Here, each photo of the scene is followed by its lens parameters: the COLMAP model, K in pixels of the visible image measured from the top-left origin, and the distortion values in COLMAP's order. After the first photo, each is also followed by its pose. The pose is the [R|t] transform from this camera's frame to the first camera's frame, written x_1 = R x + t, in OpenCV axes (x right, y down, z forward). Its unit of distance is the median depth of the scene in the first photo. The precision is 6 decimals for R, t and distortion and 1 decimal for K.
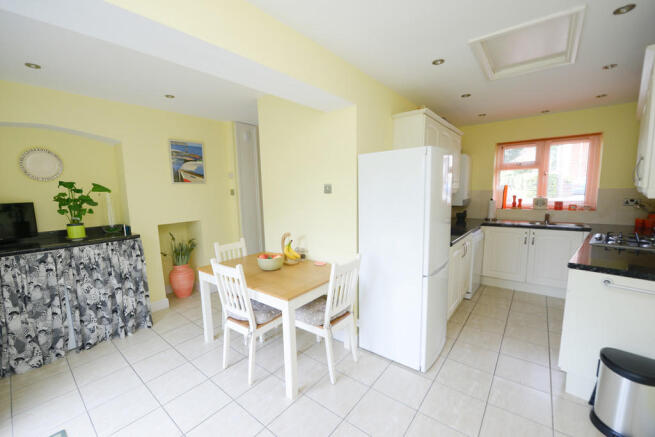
lens RADIAL K [[264.2, 0, 320.4], [0, 264.2, 224.3], [0, 0, 1]] dist [-0.016128, 0.000069]
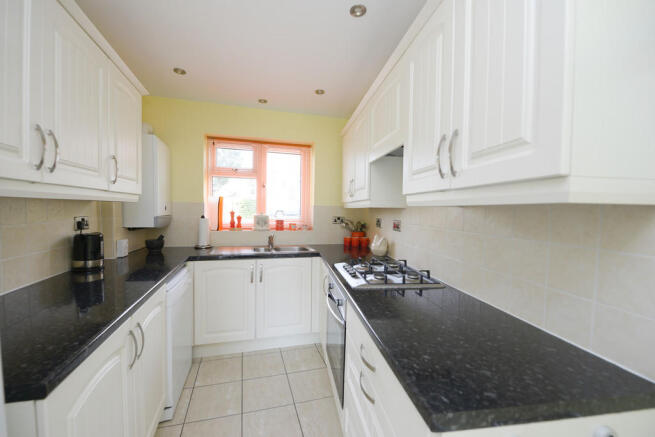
lens RADIAL K [[264.2, 0, 320.4], [0, 264.2, 224.3], [0, 0, 1]] dist [-0.016128, 0.000069]
pose [[0.554828, -0.007038, 0.831935, 0.274556], [0.073357, 0.996483, -0.040492, -0.028542], [-0.828725, 0.083494, 0.553393, 0.403121]]
